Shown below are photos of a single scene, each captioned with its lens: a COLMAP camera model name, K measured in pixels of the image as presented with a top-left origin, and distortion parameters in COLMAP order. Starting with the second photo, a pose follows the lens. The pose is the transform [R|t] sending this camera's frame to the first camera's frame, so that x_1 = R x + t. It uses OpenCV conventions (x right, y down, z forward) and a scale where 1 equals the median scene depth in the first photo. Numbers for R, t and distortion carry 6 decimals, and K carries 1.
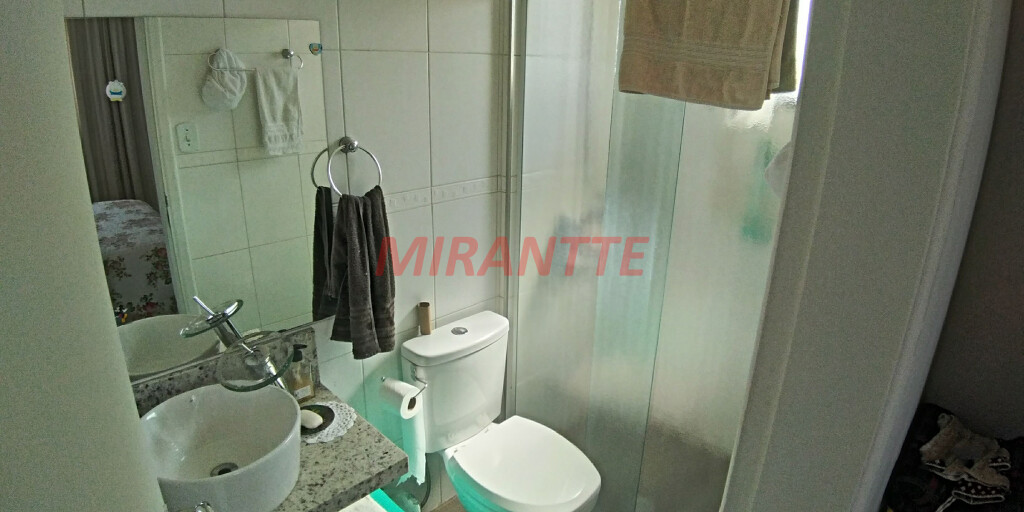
lens RADIAL K [[572.5, 0, 512.0], [0, 572.5, 256.0], [0, 0, 1]] dist [-0.074643, -0.025306]
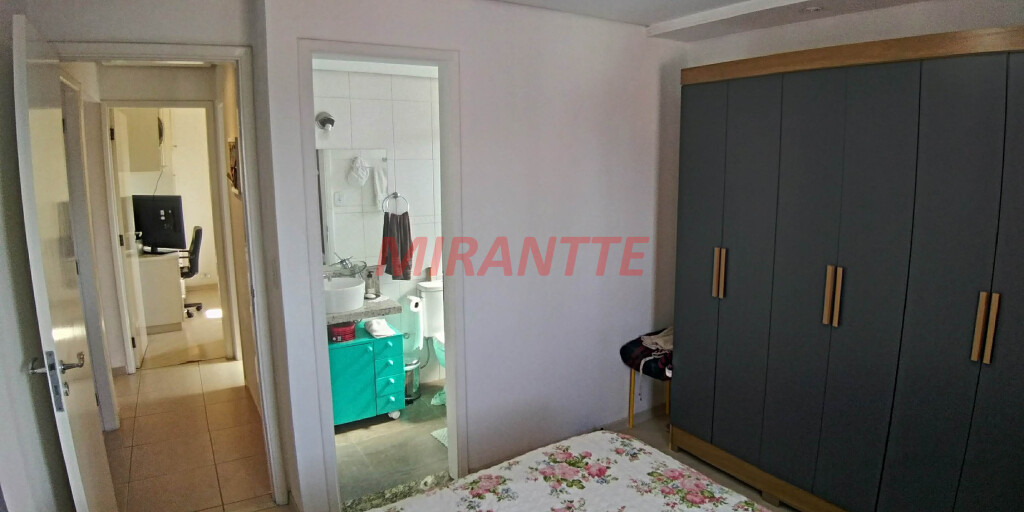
lens RADIAL K [[572.5, 0, 512.0], [0, 572.5, 256.0], [0, 0, 1]] dist [-0.074643, -0.025306]
pose [[0.973911, 0.018353, -0.226185, 0.729705], [-0.055028, 0.986076, -0.156928, 0.406707], [0.220156, 0.165281, 0.961360, -1.196089]]
